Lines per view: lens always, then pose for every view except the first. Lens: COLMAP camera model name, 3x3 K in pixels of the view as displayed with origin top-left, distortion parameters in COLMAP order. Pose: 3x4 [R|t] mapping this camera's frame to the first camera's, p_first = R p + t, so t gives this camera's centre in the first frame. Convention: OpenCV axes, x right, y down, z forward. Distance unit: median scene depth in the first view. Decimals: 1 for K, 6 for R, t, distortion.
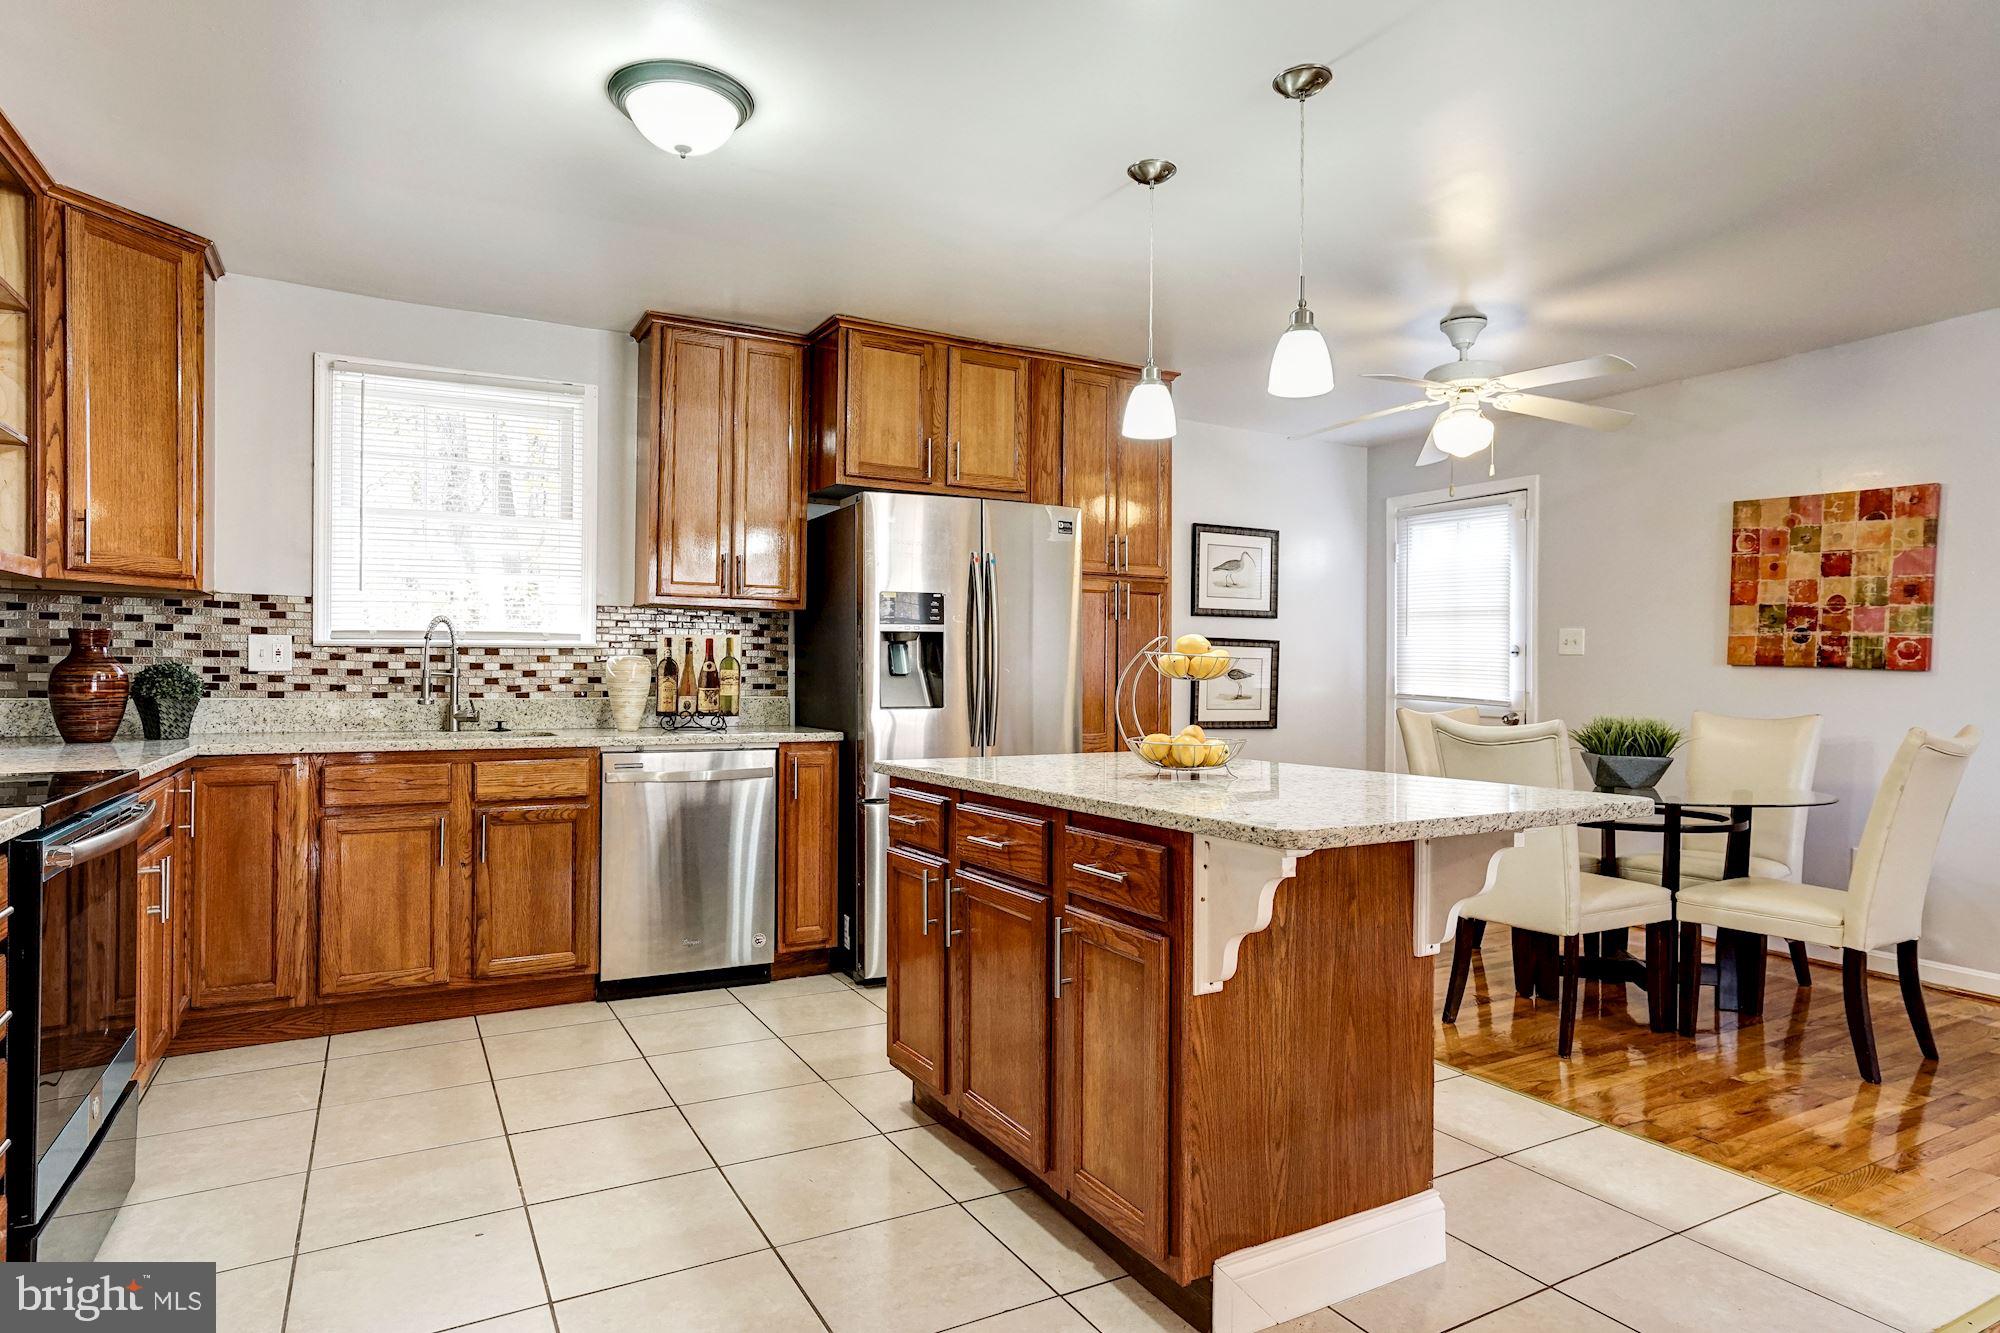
lens RADIAL K [[1113.6, 0, 994.5], [0, 1113.6, 673.9], [0, 0, 1]] dist [-0.029359, 0.028281]
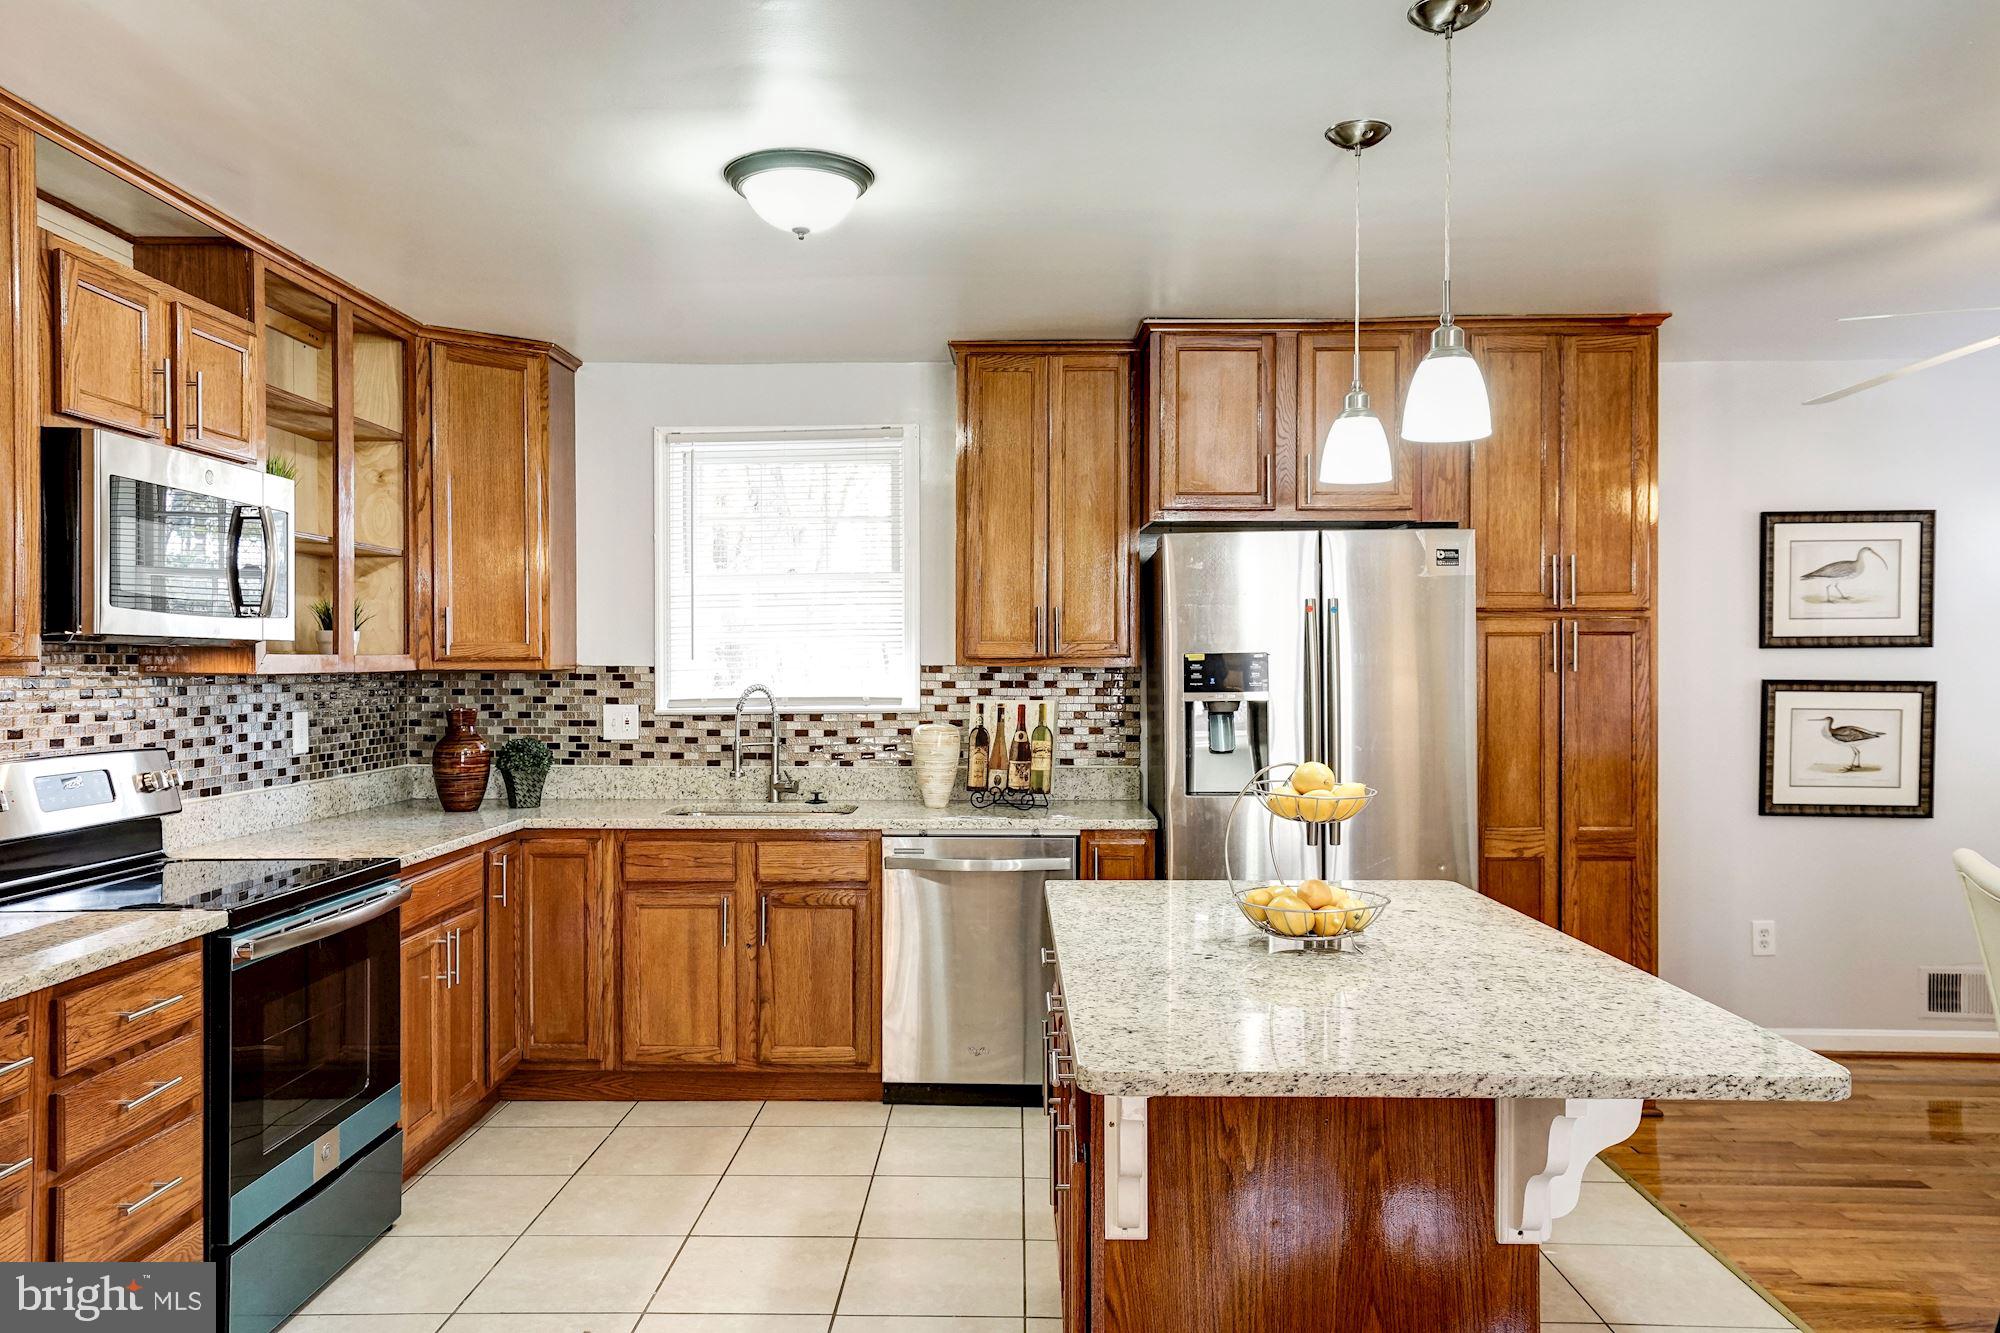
lens RADIAL K [[1417.1, 0, 986.2], [0, 1417.1, 671.6], [0, 0, 1]] dist [0.002389, 0.006039]
pose [[0.865162, -0.004904, -0.501469, 0.317327], [0.007354, 0.999969, 0.002909, -0.069222], [0.501439, -0.006205, 0.865171, 0.019155]]
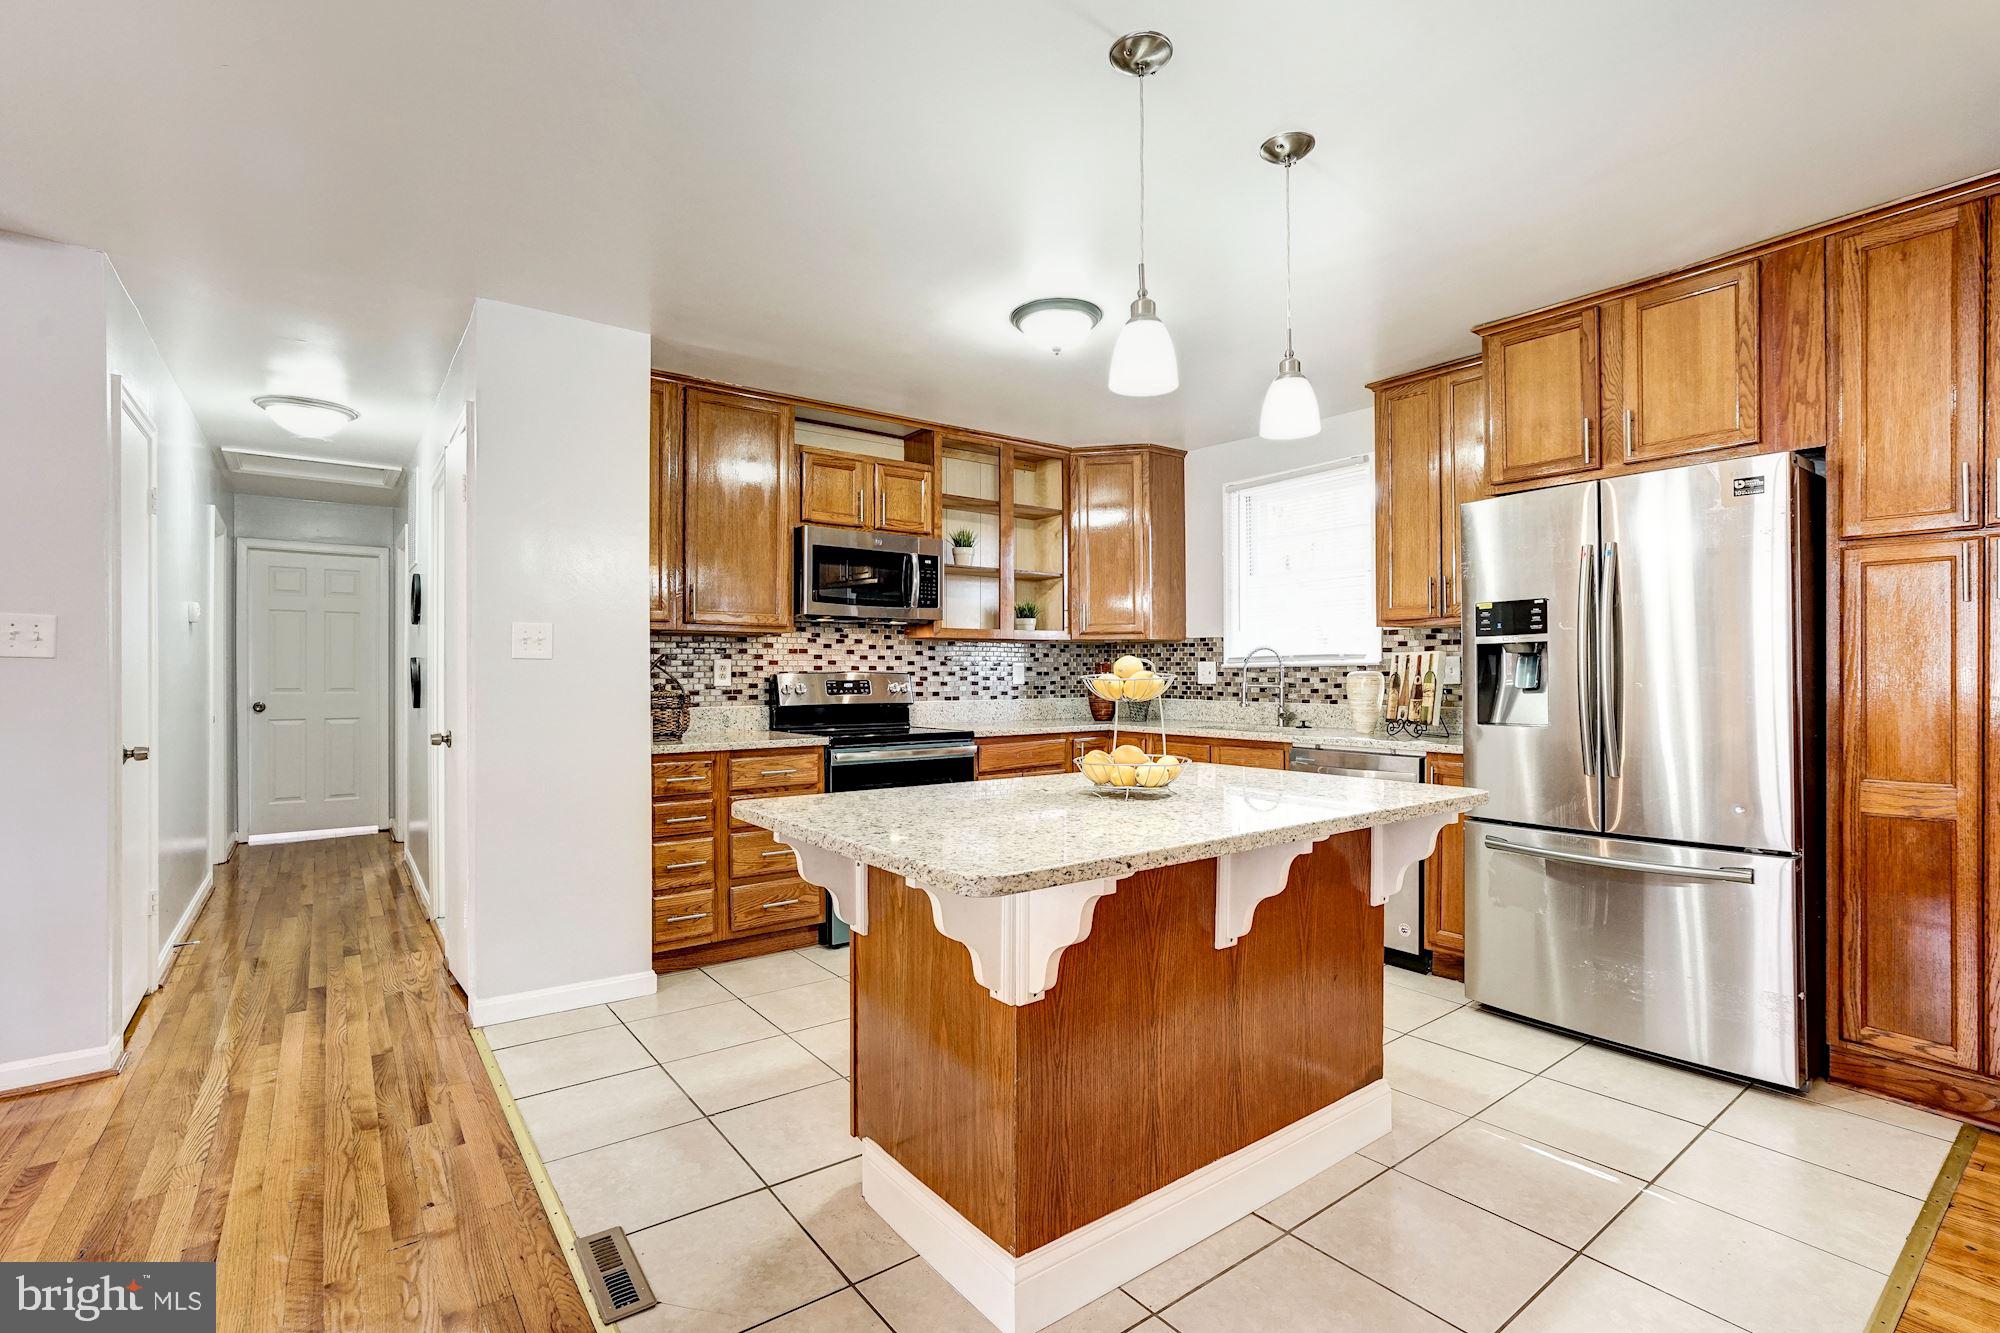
lens RADIAL K [[911.0, 0, 997.8], [0, 911.0, 676.9], [0, 0, 1]] dist [-0.037287, 0.019484]
pose [[0.139238, -0.003894, -0.990251, 0.660803], [0.004453, 0.999985, -0.003306, -0.009902], [0.990249, -0.003949, 0.139253, 0.510923]]
